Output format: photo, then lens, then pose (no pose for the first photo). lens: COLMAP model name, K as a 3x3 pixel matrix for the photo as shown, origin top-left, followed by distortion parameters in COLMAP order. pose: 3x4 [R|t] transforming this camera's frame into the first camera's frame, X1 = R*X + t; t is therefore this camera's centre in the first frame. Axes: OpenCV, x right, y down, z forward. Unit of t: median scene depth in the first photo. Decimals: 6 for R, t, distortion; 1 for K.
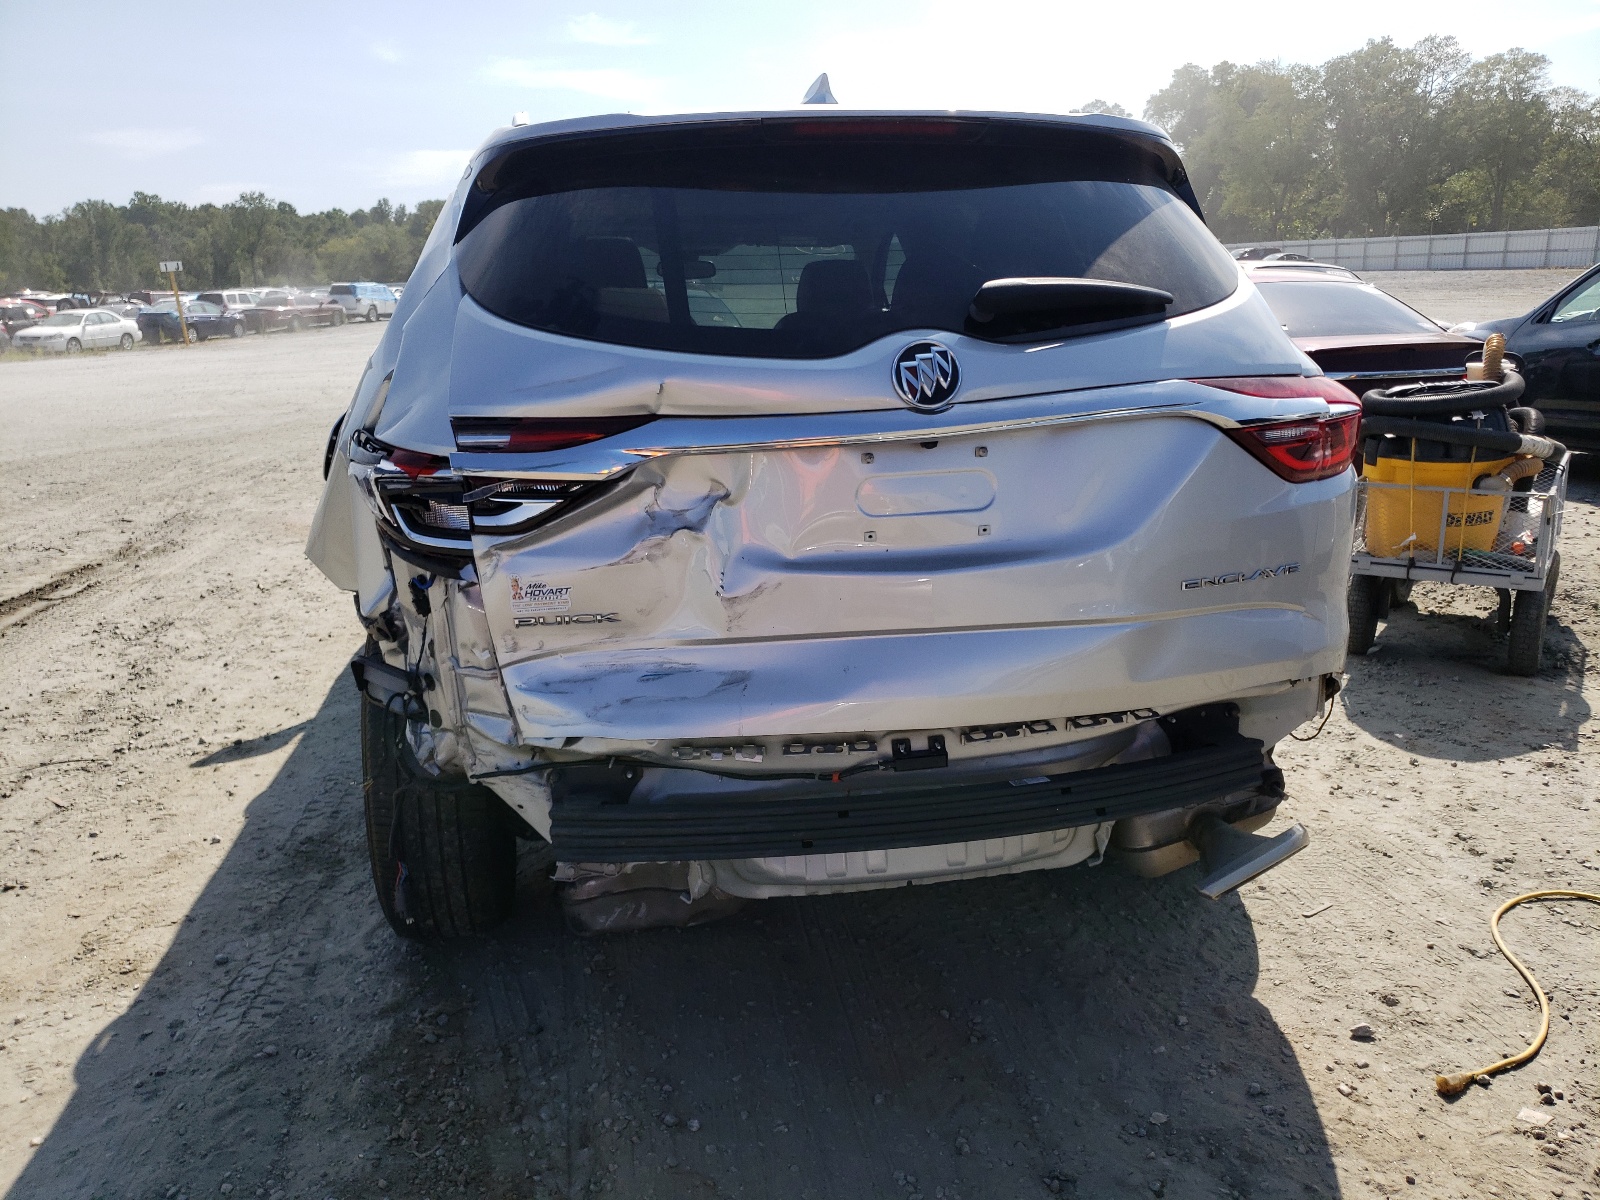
lens RADIAL K [[1210.2, 0, 803.8], [0, 1210.2, 616.6], [0, 0, 1]] dist [0.027015, -0.000277]
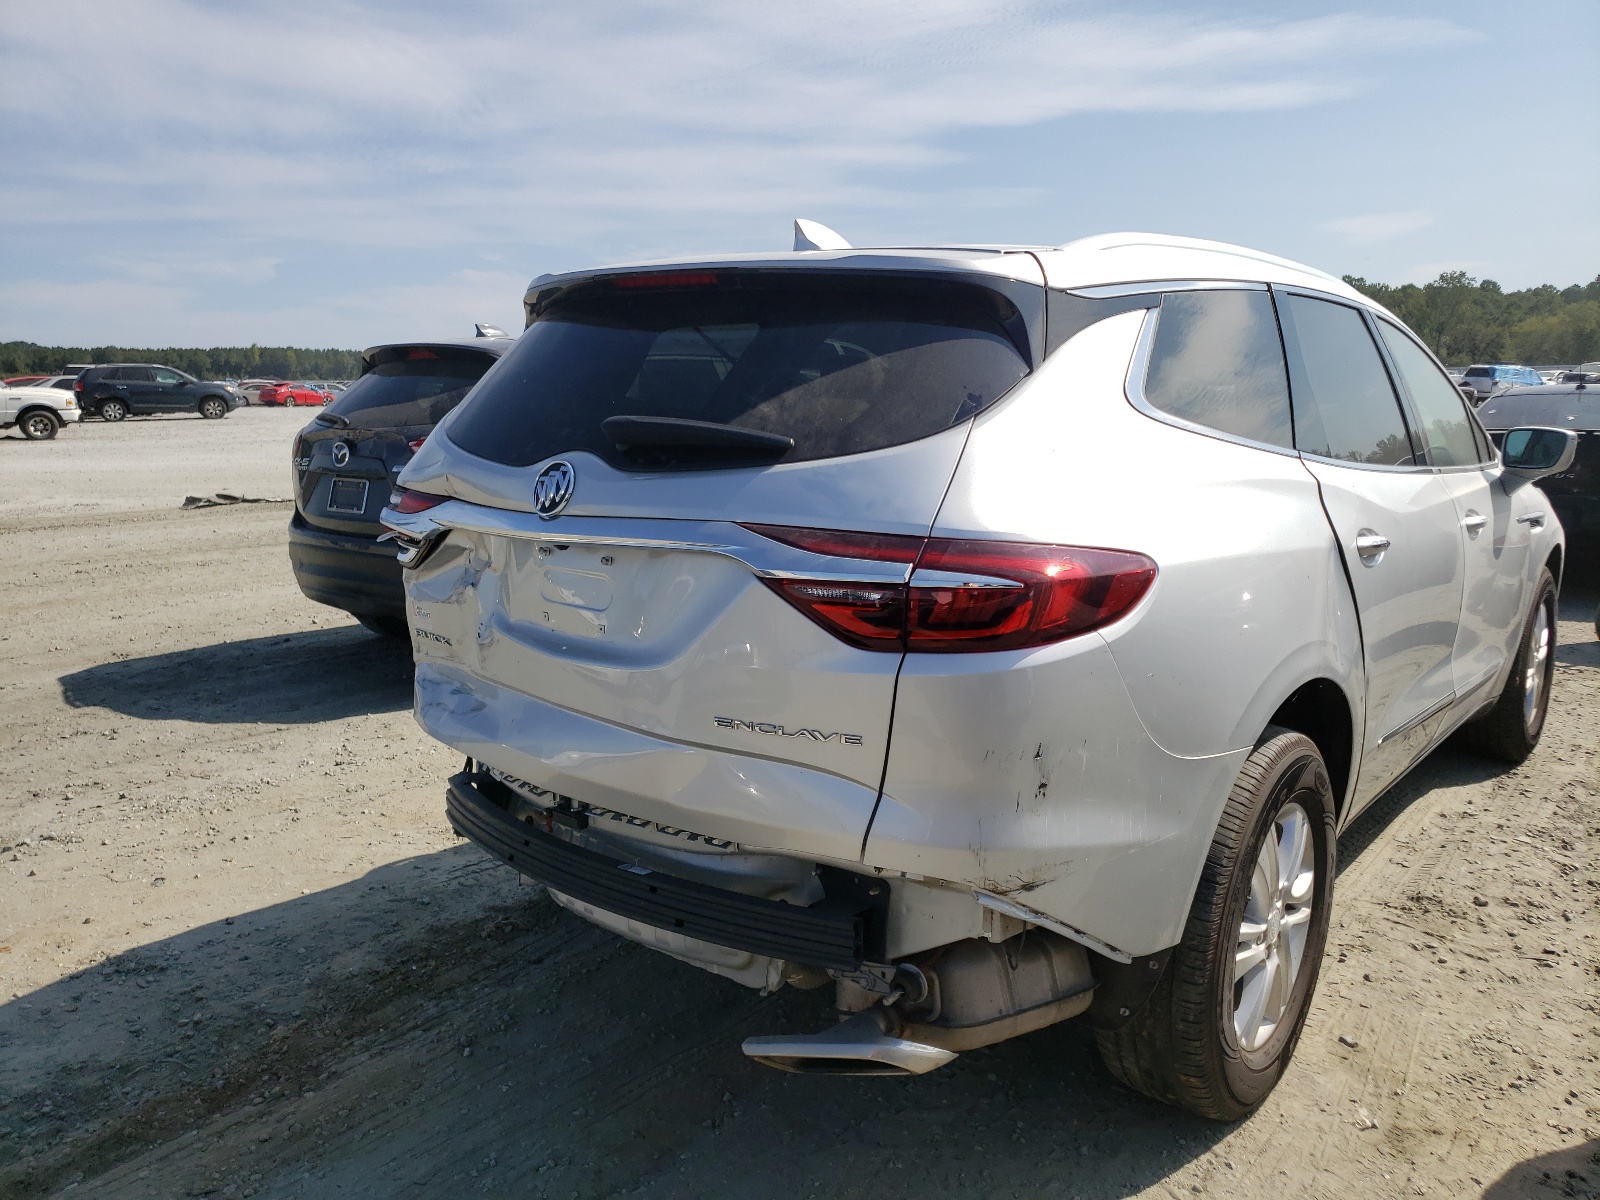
lens RADIAL K [[1237.2, 0, 798.4], [0, 1237.2, 587.3], [0, 0, 1]] dist [0.005319, -0.007287]
pose [[0.633779, 0.160841, -0.756608, 0.927203], [-0.225112, 0.974157, 0.018520, -0.141245], [0.740033, 0.158584, 0.653607, 0.306140]]
